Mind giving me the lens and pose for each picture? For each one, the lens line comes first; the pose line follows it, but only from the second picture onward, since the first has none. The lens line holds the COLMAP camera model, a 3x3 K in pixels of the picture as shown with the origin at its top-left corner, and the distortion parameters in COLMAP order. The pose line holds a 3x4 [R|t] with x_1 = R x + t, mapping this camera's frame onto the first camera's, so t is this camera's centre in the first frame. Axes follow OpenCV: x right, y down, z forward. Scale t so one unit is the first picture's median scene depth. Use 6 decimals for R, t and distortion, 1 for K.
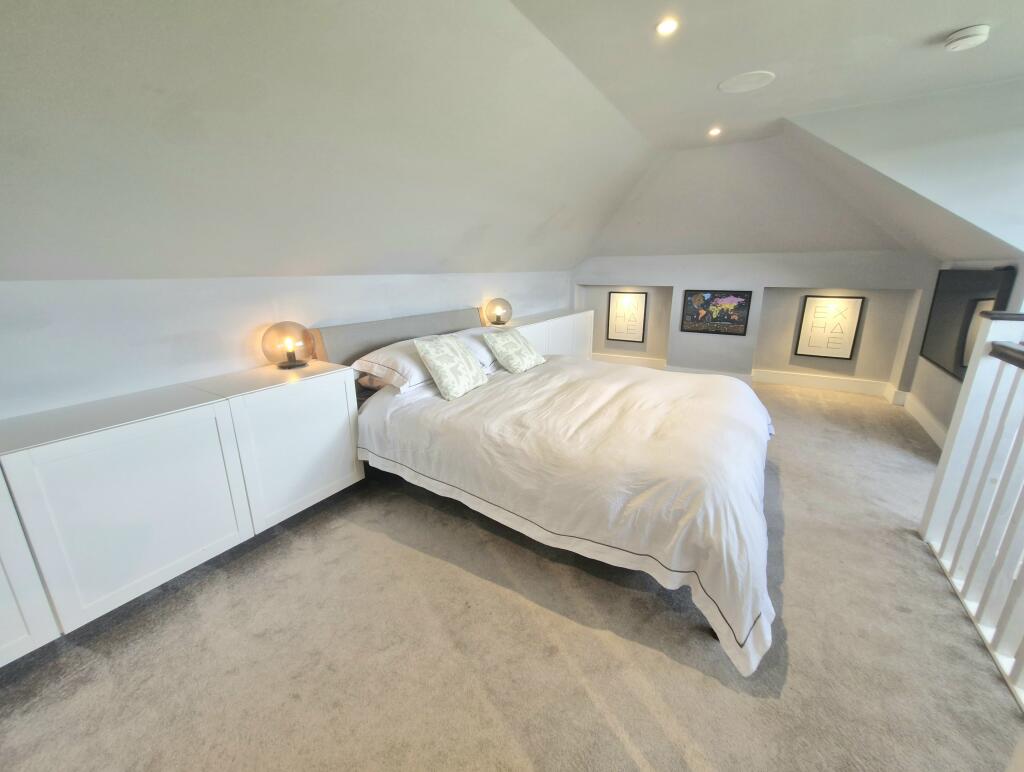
lens RADIAL K [[407.0, 0, 512.3], [0, 407.0, 382.6], [0, 0, 1]] dist [0.000188, -0.000913]
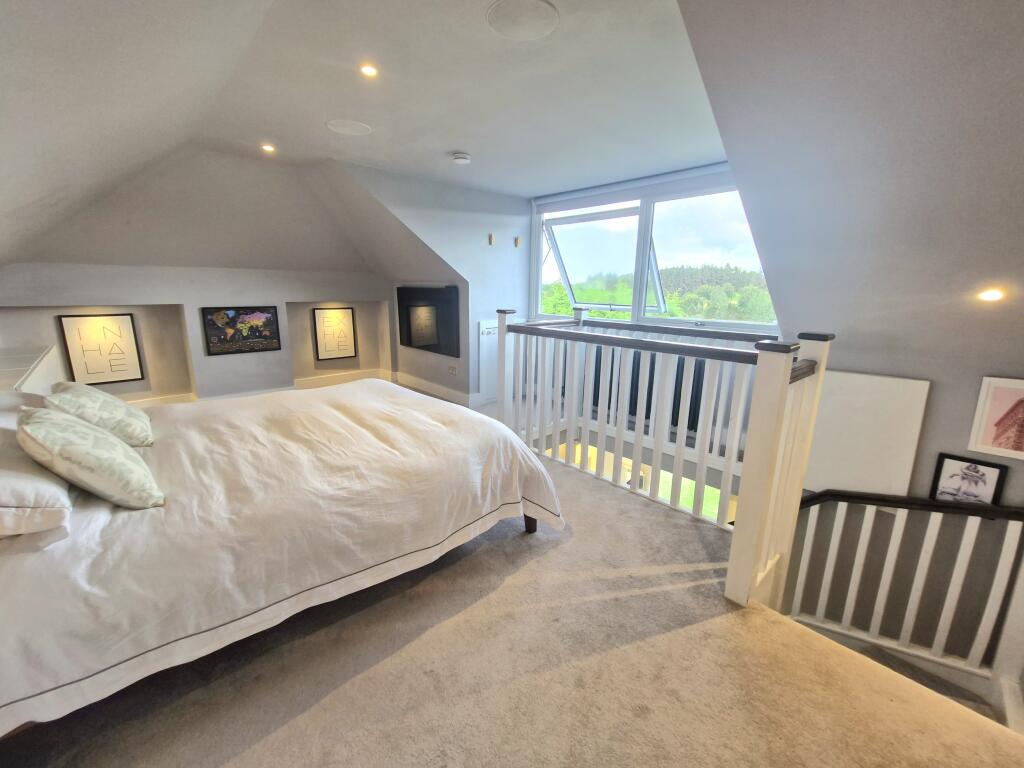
lens RADIAL K [[414.9, 0, 509.3], [0, 414.9, 381.1], [0, 0, 1]] dist [-0.002712, -0.000097]
pose [[0.272950, -0.204036, 0.940142, -0.557643], [0.245095, 0.959751, 0.137134, -0.087348], [-0.930283, 0.192994, 0.311973, 0.334155]]
